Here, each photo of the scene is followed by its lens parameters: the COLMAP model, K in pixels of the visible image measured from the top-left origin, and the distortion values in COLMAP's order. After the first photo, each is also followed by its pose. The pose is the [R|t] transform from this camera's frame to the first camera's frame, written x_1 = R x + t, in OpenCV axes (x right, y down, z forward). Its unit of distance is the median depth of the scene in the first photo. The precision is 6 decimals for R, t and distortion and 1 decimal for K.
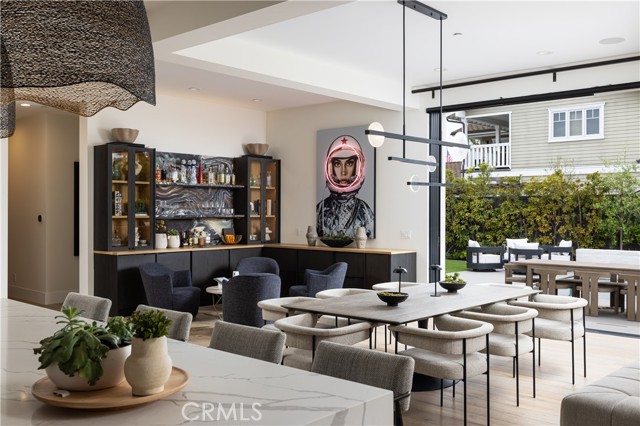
lens RADIAL K [[629.8, 0, 317.3], [0, 629.8, 210.6], [0, 0, 1]] dist [-0.006876, 0.000000]
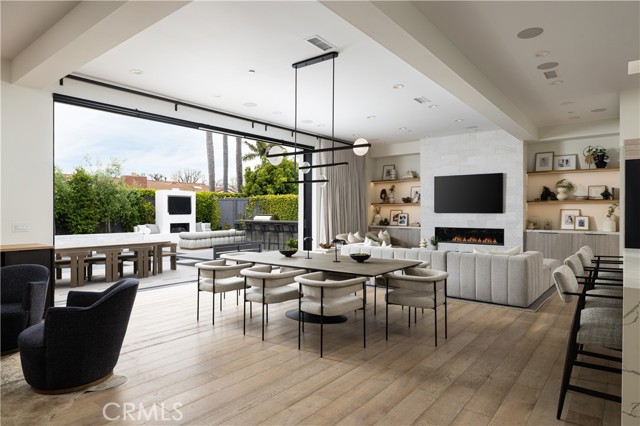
lens RADIAL K [[384.8, 0, 319.8], [0, 384.8, 210.6], [0, 0, 1]] dist [-0.001356, -0.000267]
pose [[-0.065933, -0.000174, 0.997824, -0.398185], [-0.000526, 1.000000, 0.000139, 0.014204], [-0.997824, -0.000515, -0.065933, 0.585487]]
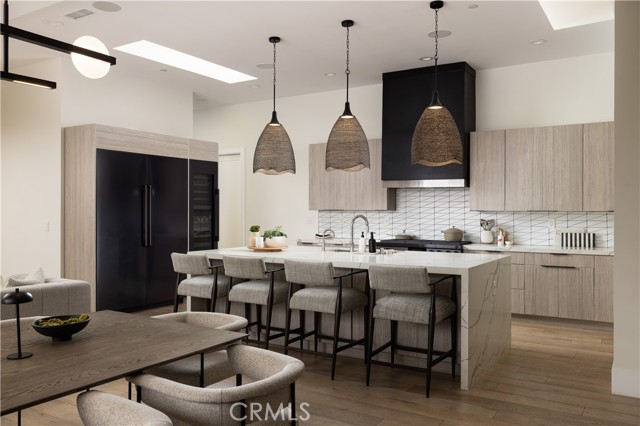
lens RADIAL K [[530.4, 0, 319.8], [0, 530.4, 213.2], [0, 0, 1]] dist [0.018121, -0.000049]
pose [[-0.984696, -0.001877, -0.174269, -0.018421], [-0.003166, 0.999970, 0.007118, 0.009649], [0.174251, 0.007561, -0.984672, 0.787148]]
